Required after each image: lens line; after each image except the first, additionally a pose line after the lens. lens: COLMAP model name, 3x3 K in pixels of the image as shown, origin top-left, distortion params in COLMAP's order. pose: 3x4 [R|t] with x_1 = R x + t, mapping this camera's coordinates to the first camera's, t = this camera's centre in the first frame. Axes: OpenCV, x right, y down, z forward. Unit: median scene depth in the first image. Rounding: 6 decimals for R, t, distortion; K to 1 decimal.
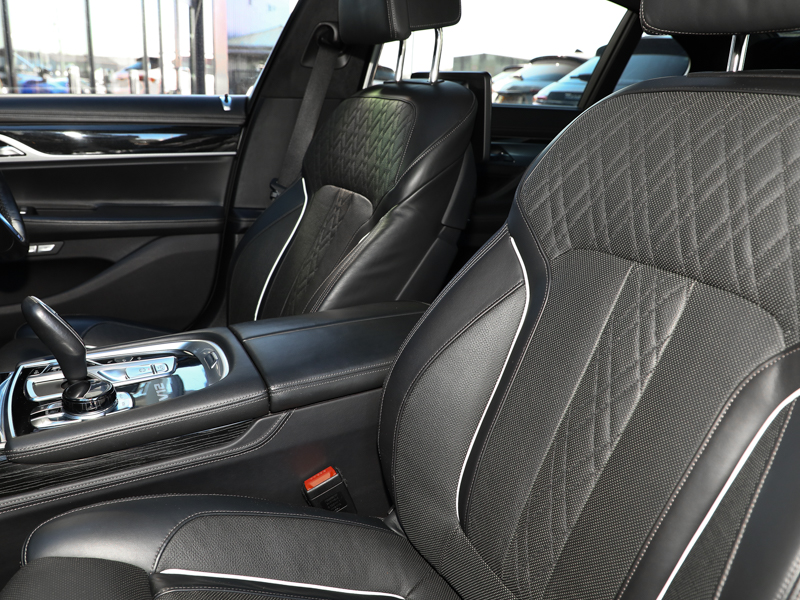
lens RADIAL K [[719.9, 0, 400.0], [0, 719.9, 300.0], [0, 0, 1]] dist [-0.037005, 0.010304]
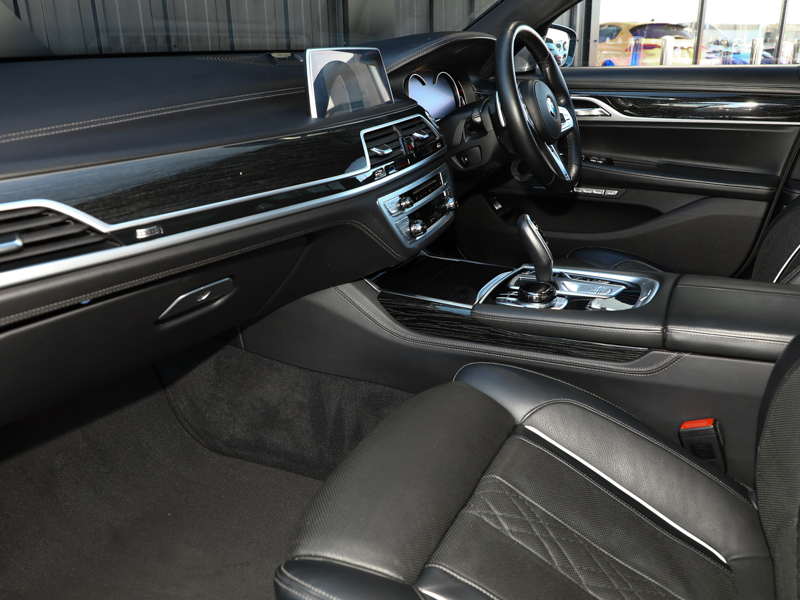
lens RADIAL K [[719.9, 0, 400.0], [0, 719.9, 300.0], [0, 0, 1]] dist [-0.037005, 0.010304]
pose [[0.560627, 0.234319, -0.794224, 0.345905], [-0.203567, 0.968694, 0.142099, 0.005079], [0.802657, 0.082013, 0.590776, -0.005439]]
